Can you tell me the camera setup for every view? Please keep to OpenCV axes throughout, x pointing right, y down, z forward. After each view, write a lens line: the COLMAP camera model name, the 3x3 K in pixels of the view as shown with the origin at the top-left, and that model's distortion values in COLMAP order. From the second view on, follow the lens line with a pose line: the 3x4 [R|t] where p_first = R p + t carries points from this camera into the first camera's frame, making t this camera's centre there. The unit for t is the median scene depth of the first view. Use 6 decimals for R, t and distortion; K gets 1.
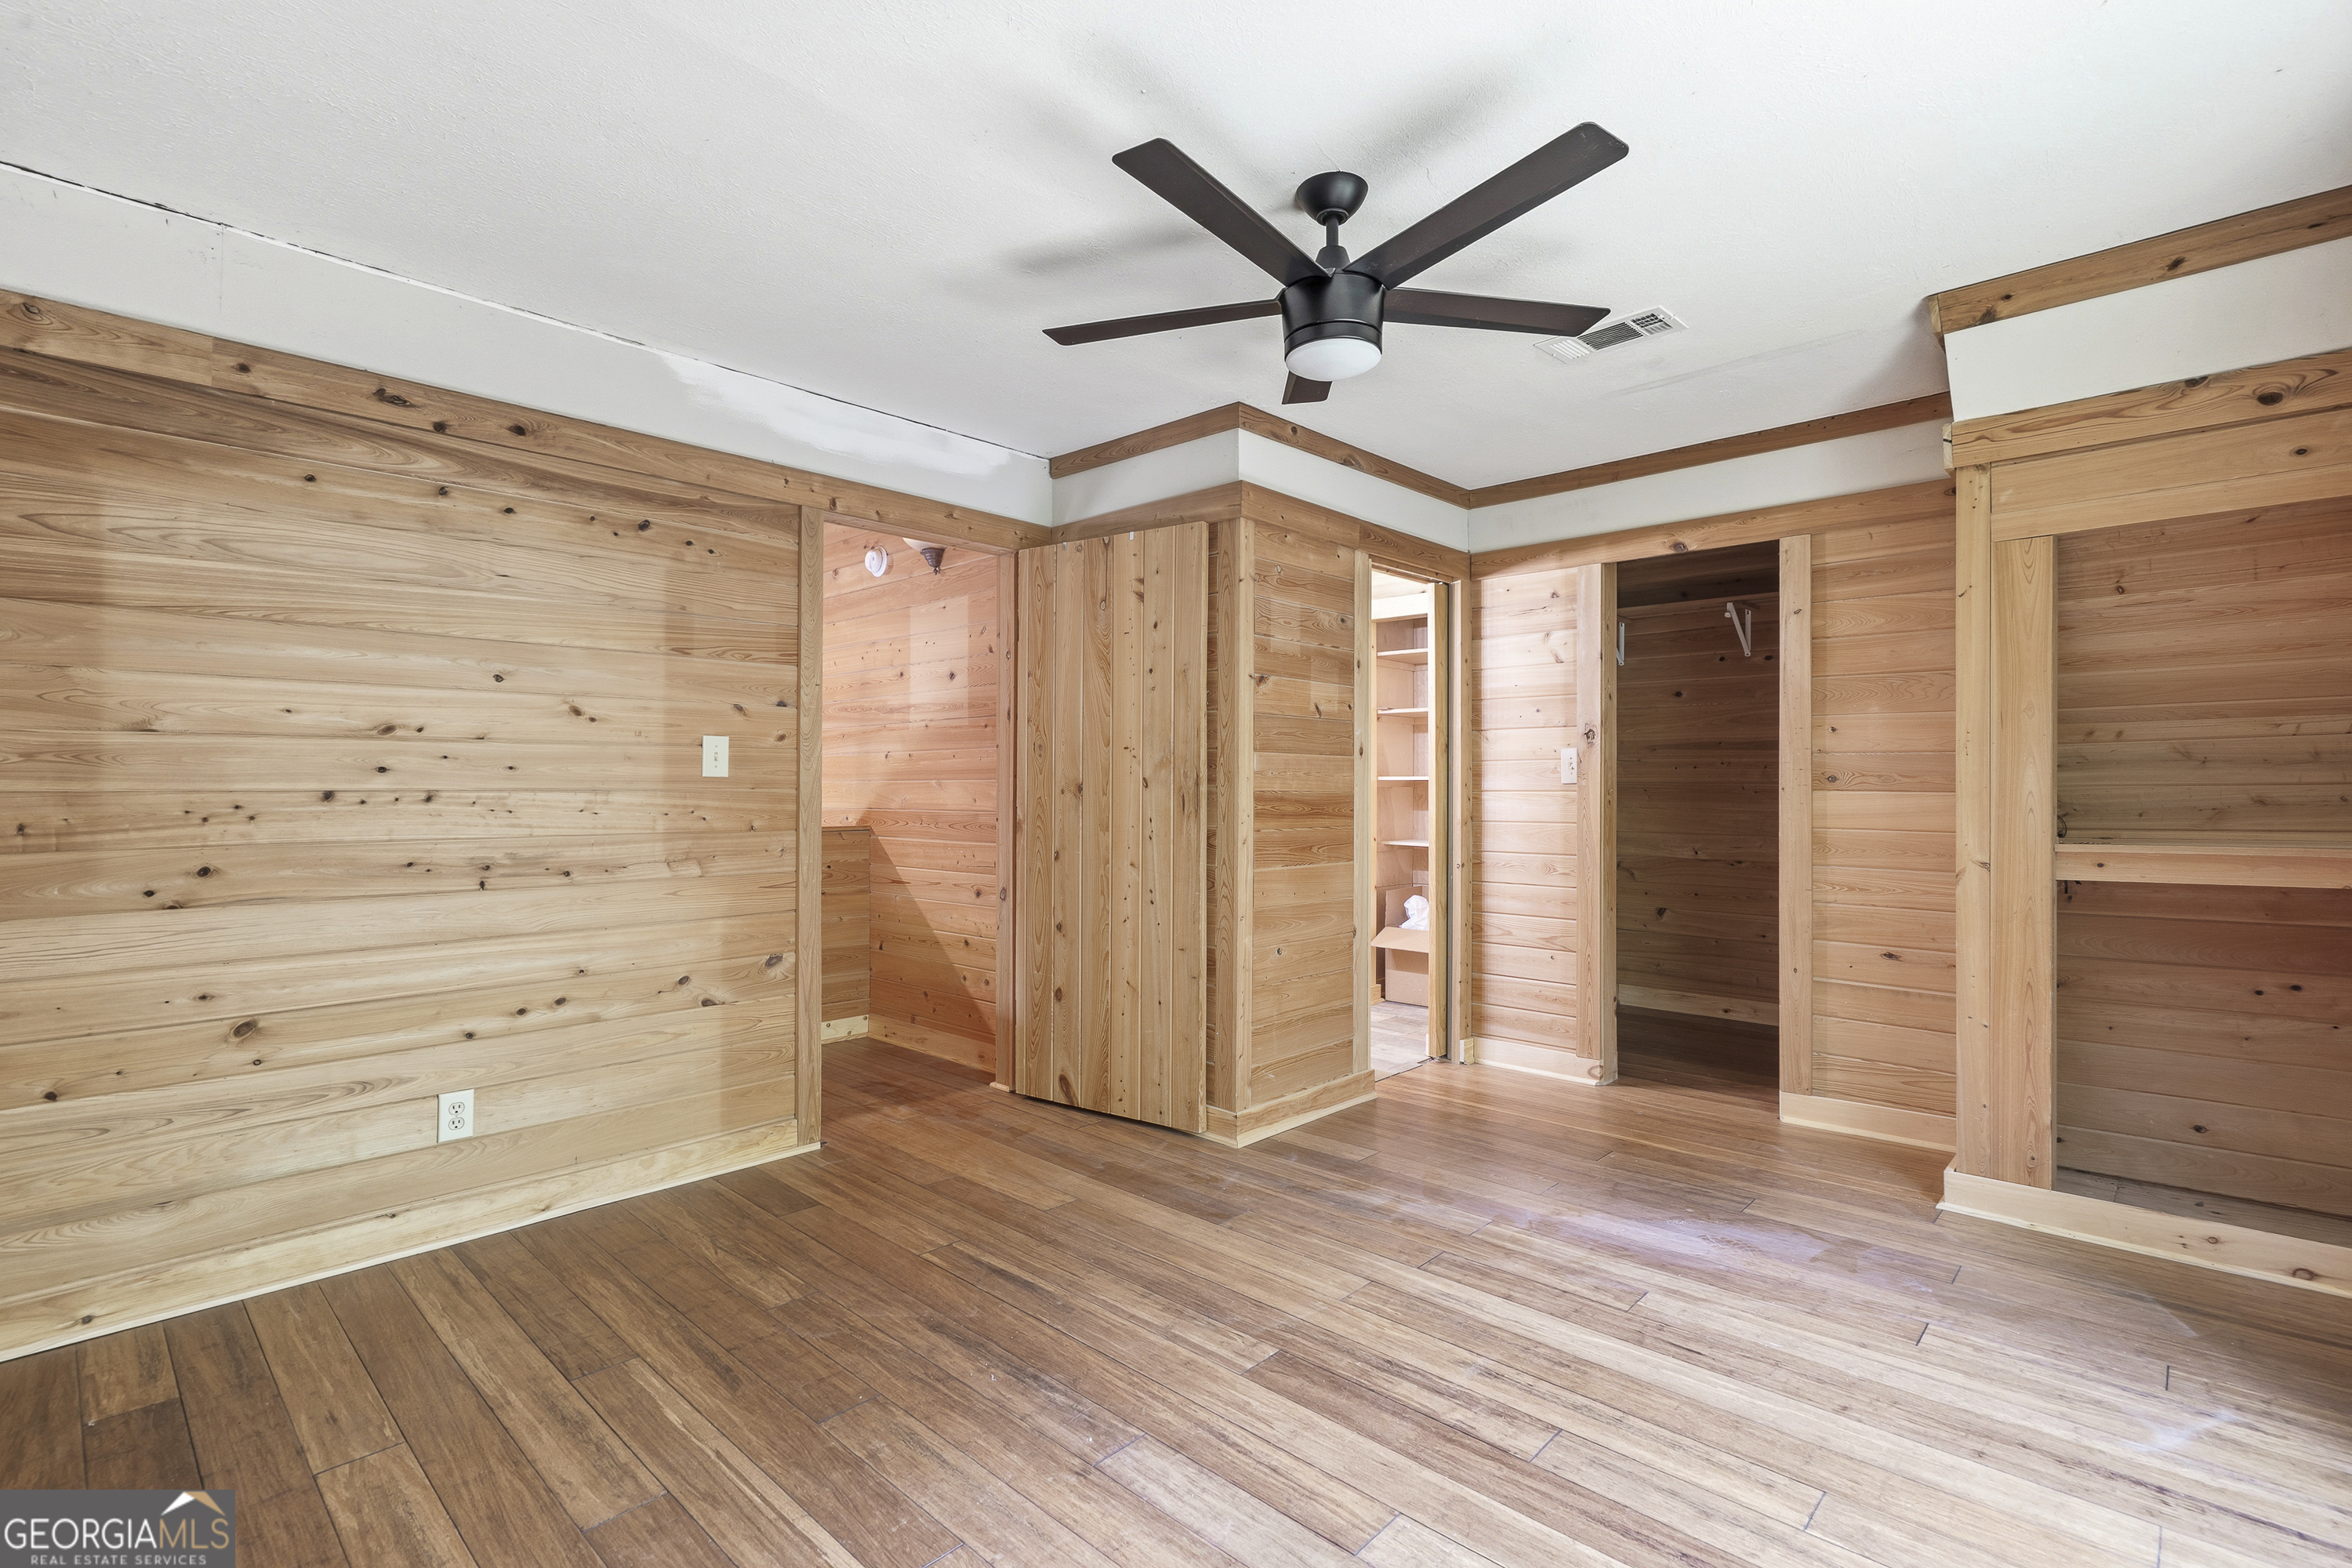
lens RADIAL K [[1079.9, 0, 1174.0], [0, 1079.9, 786.6], [0, 0, 1]] dist [-0.001028, 0.000264]
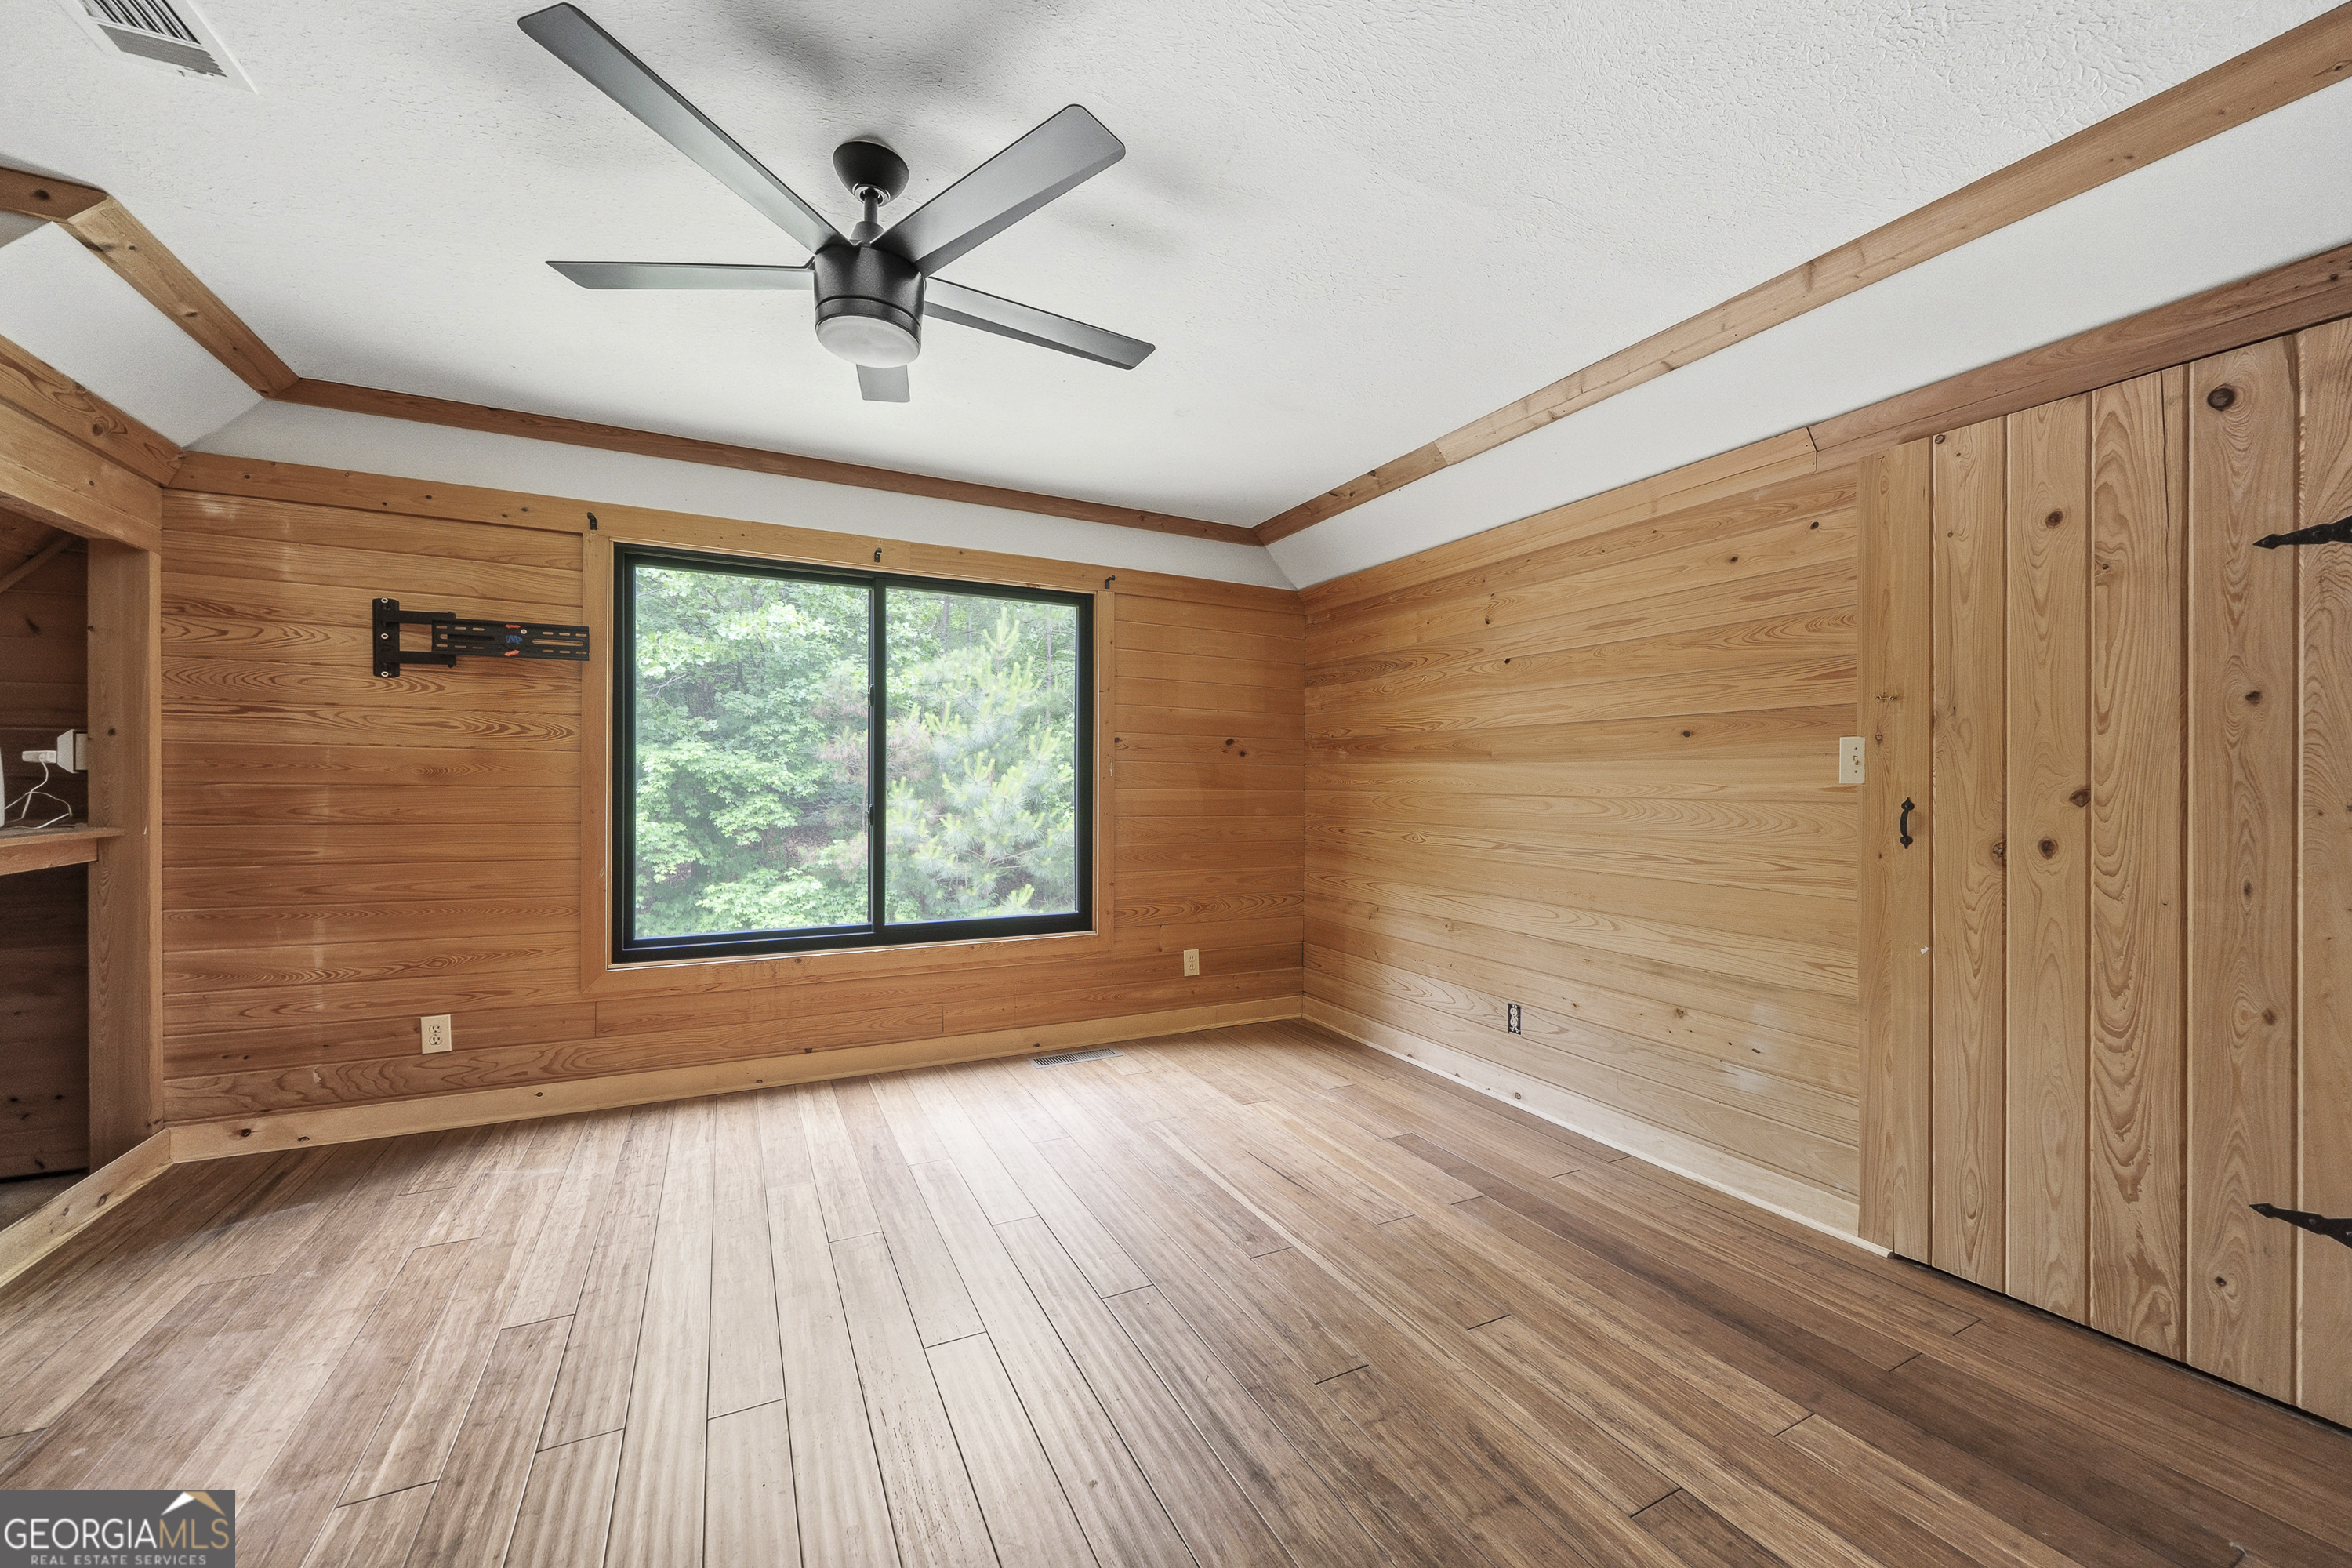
lens RADIAL K [[885.1, 0, 1175.9], [0, 885.1, 784.1], [0, 0, 1]] dist [-0.000487, -0.000002]
pose [[-0.942547, -0.006778, 0.334004, -0.410421], [-0.008147, 0.999963, -0.002698, 0.000045], [-0.333973, -0.005264, -0.942568, 1.785231]]
